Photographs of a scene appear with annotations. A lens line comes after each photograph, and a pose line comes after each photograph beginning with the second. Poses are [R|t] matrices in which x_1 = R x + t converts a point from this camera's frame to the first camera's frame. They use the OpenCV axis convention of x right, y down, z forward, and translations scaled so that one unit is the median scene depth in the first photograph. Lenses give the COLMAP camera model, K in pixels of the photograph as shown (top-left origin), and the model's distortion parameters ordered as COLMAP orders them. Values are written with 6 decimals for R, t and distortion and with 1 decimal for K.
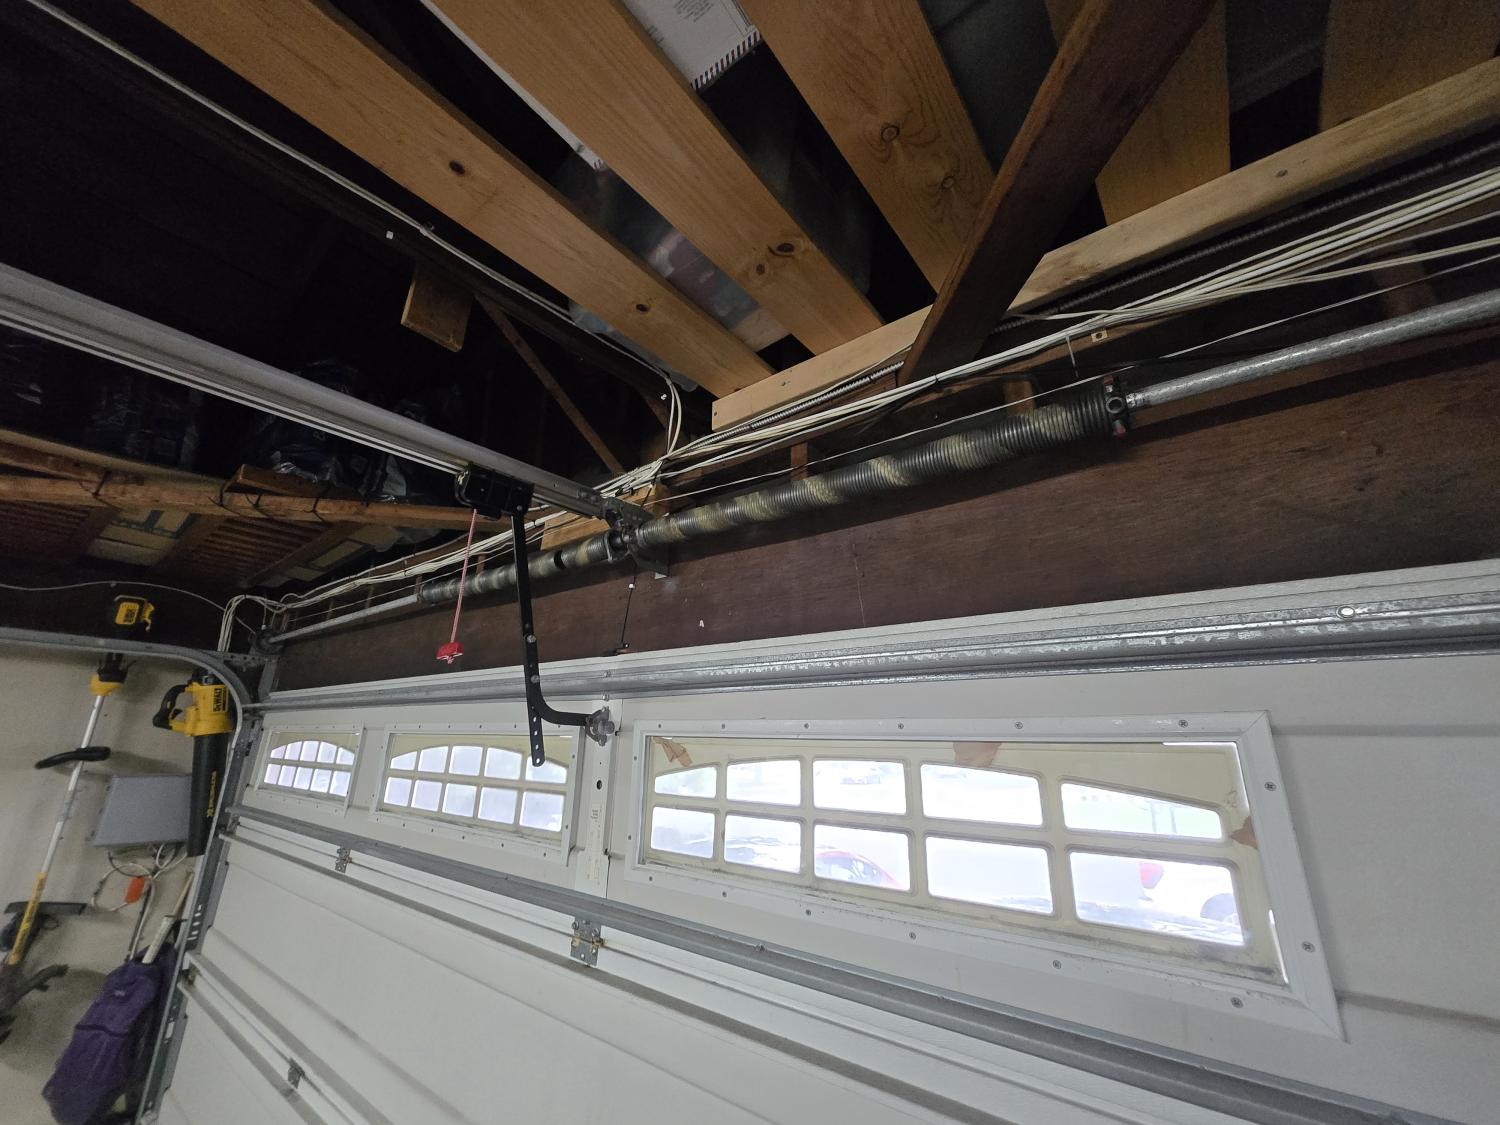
lens RADIAL K [[597.0, 0, 760.3], [0, 597.0, 561.2], [0, 0, 1]] dist [0.002434, -0.000675]
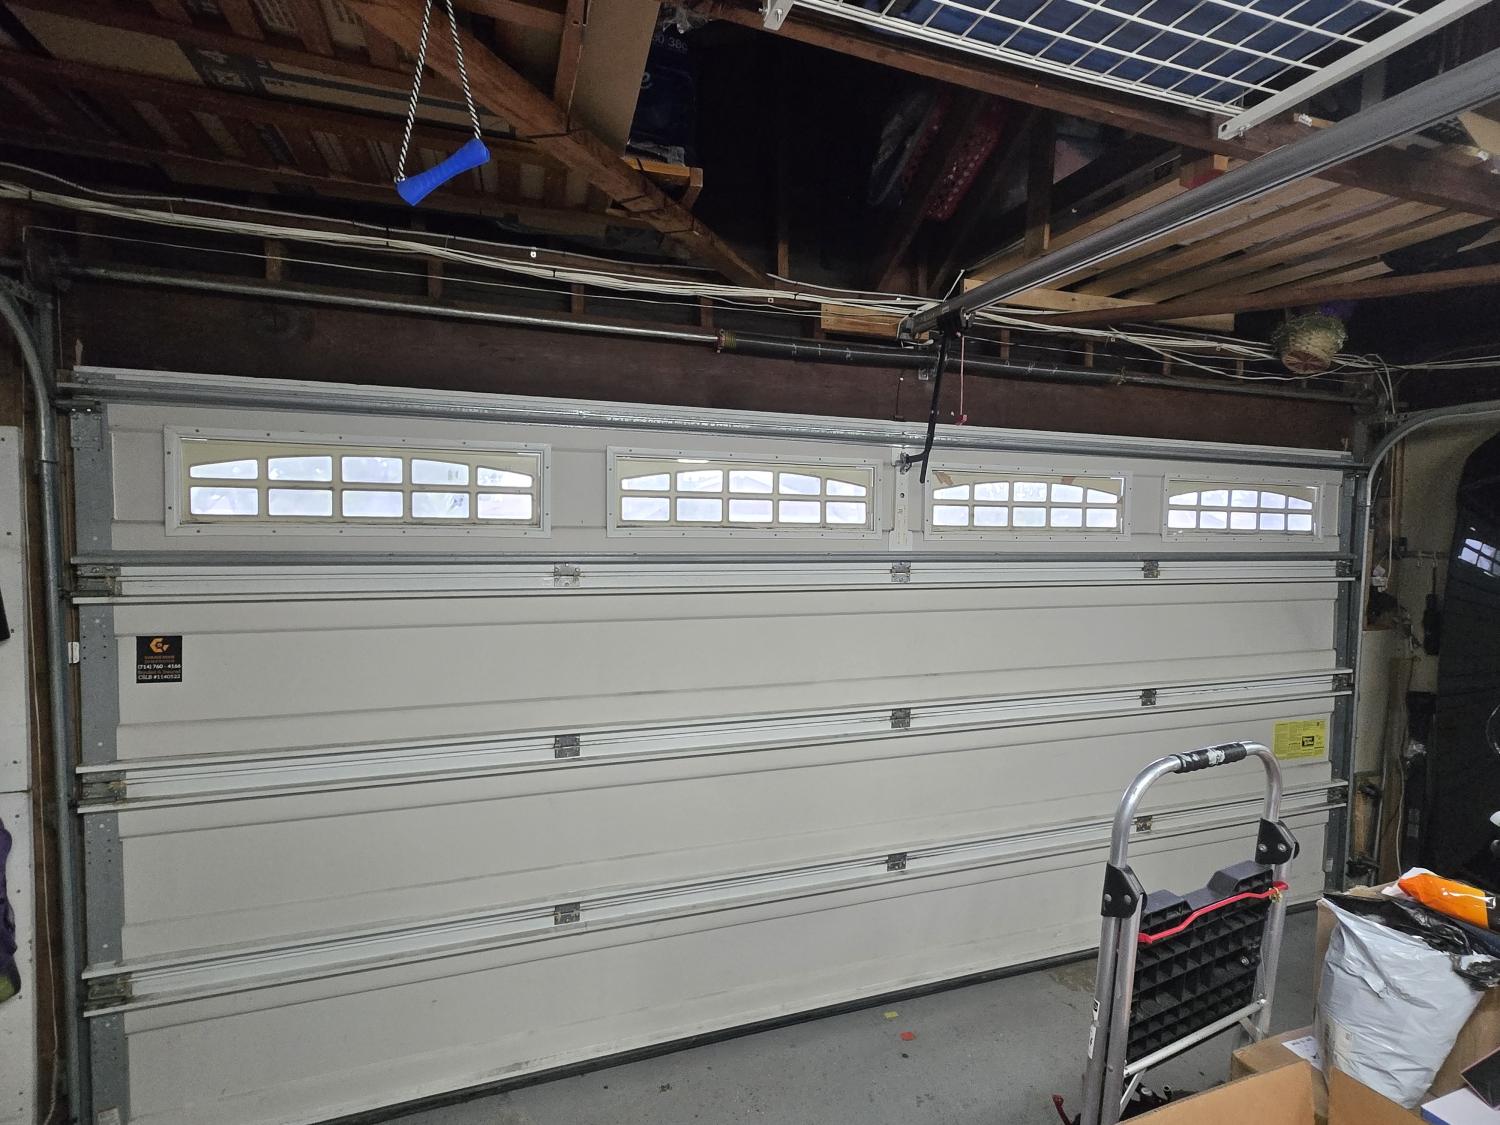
lens RADIAL K [[748.8, 0, 758.4], [0, 748.8, 553.0], [0, 0, 1]] dist [0.011573, -0.000603]
pose [[0.535942, -0.050676, 0.842733, -2.260732], [-0.254130, 0.942218, 0.218274, 0.150401], [-0.805099, -0.331146, 0.492096, 0.184786]]
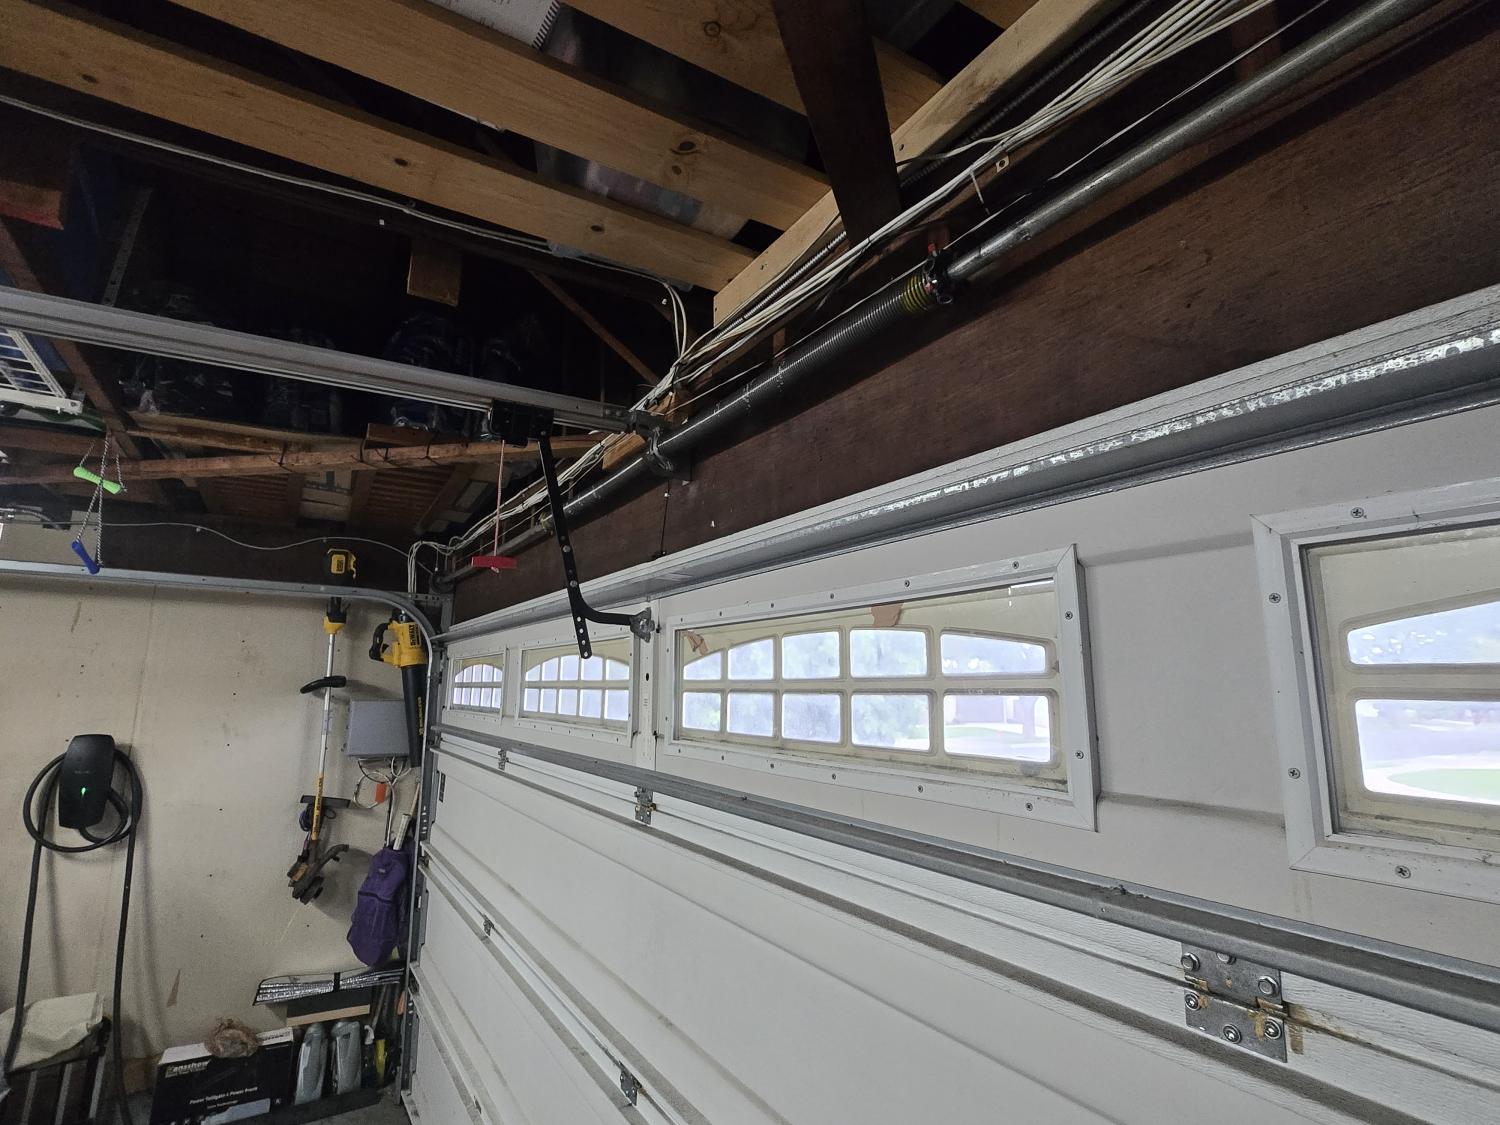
lens RADIAL K [[748.8, 0, 754.7], [0, 748.8, 561.8], [0, 0, 1]] dist [0.011573, -0.000603]
pose [[0.938885, -0.069354, -0.337172, 0.376214], [0.111057, 0.988146, 0.105993, 0.038700], [0.325824, -0.136960, 0.935458, -0.187215]]
